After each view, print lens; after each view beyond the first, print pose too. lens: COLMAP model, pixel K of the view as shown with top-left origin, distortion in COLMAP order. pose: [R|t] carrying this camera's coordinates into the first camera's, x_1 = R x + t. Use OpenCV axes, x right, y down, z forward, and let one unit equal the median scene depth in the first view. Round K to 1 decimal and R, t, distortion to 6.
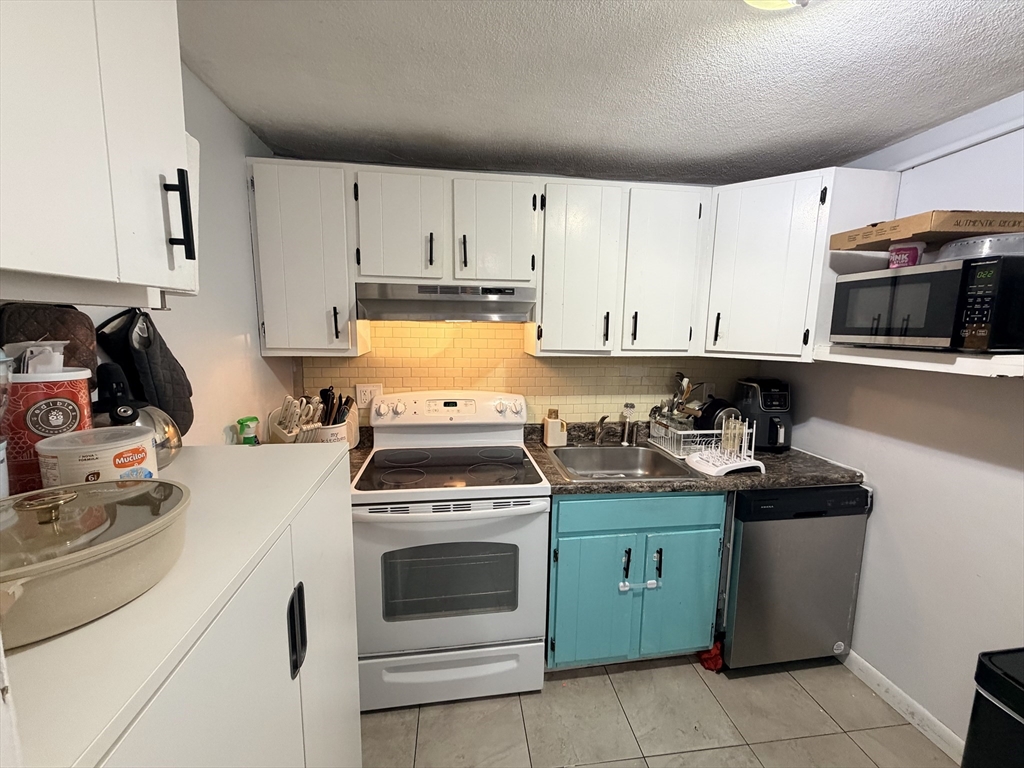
lens RADIAL K [[405.9, 0, 513.0], [0, 405.9, 382.8], [0, 0, 1]] dist [-0.000655, 0.000060]
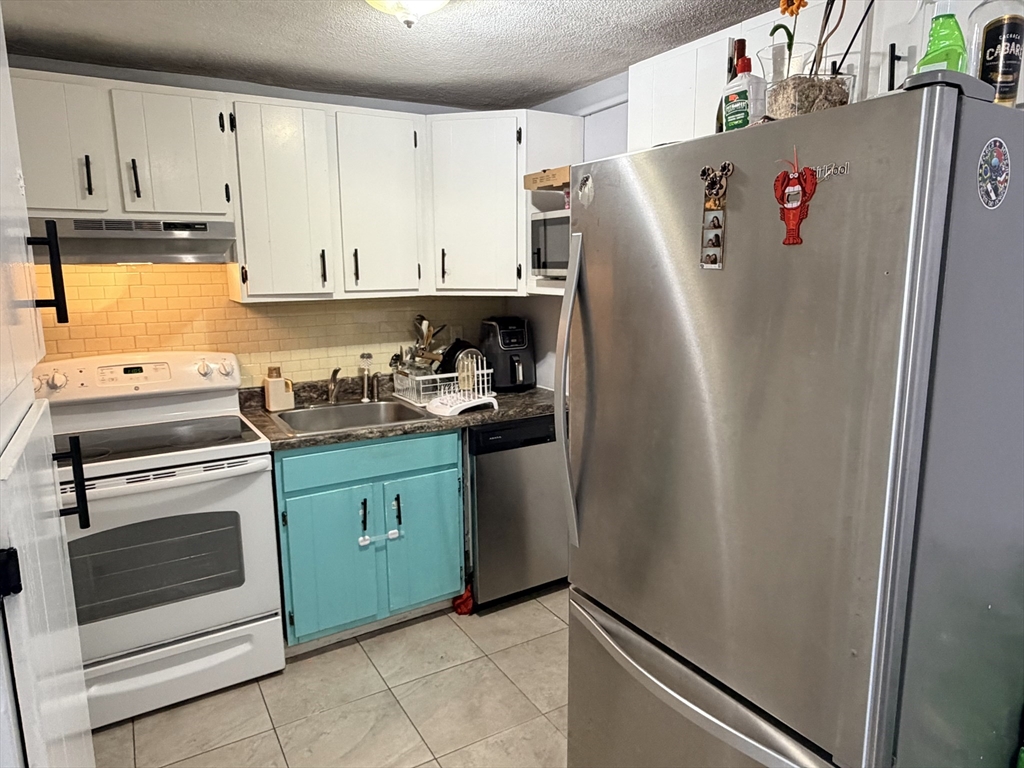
lens RADIAL K [[658.0, 0, 511.4], [0, 658.0, 382.5], [0, 0, 1]] dist [-0.001344, -0.000937]
pose [[0.920609, -0.090587, 0.379833, 0.038530], [0.076080, 0.995689, 0.053065, 0.074611], [-0.383003, -0.019955, 0.923532, -0.523228]]
